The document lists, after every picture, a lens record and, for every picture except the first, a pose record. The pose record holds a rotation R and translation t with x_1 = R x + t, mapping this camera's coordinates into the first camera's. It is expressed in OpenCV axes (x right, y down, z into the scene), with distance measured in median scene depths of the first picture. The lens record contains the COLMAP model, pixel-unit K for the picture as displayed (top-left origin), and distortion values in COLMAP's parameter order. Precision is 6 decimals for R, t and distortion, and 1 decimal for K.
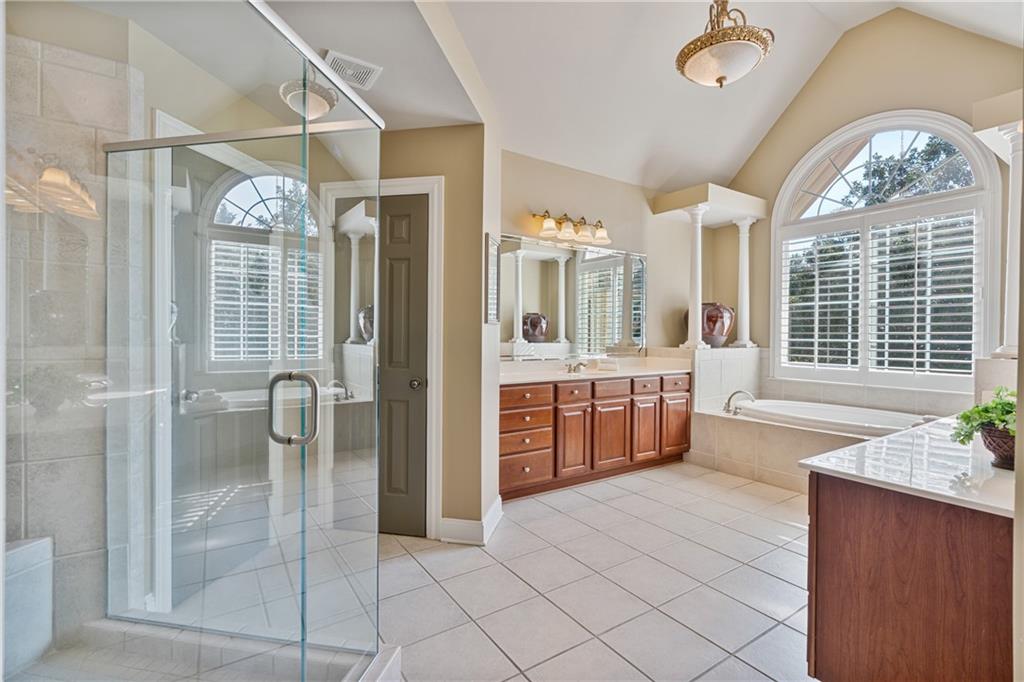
lens RADIAL K [[467.3, 0, 513.3], [0, 467.3, 326.4], [0, 0, 1]] dist [-0.016720, 0.006044]
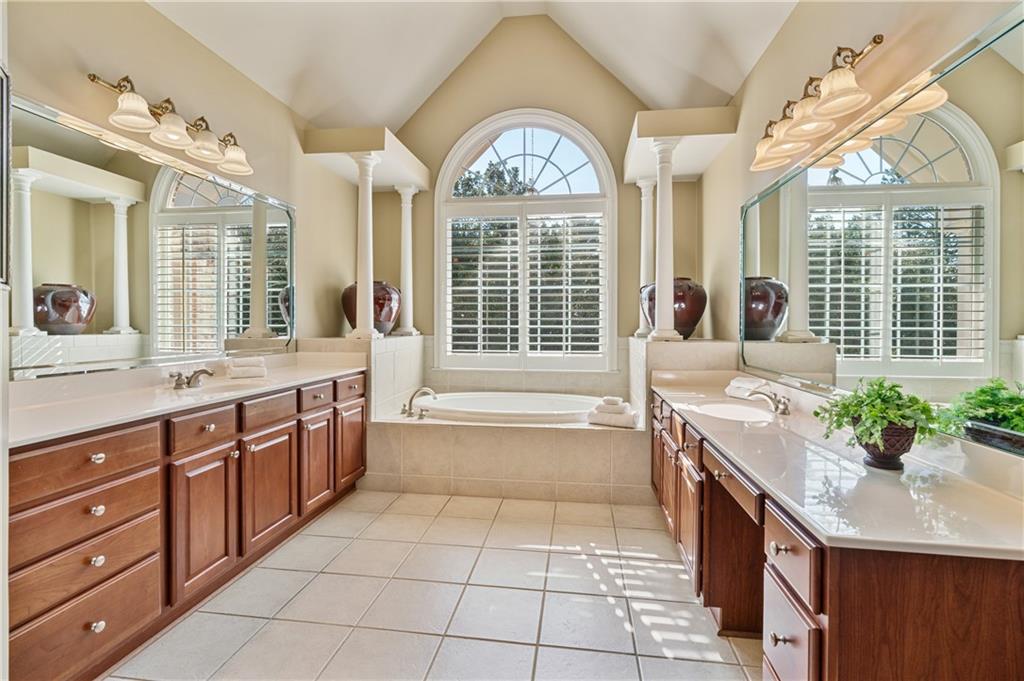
lens RADIAL K [[467.3, 0, 513.3], [0, 467.3, 325.9], [0, 0, 1]] dist [-0.016720, 0.006044]
pose [[0.661981, -0.008389, 0.749473, -0.028881], [-0.011926, 0.999693, 0.021723, 0.007638], [-0.749425, -0.023319, 0.661678, 0.340607]]
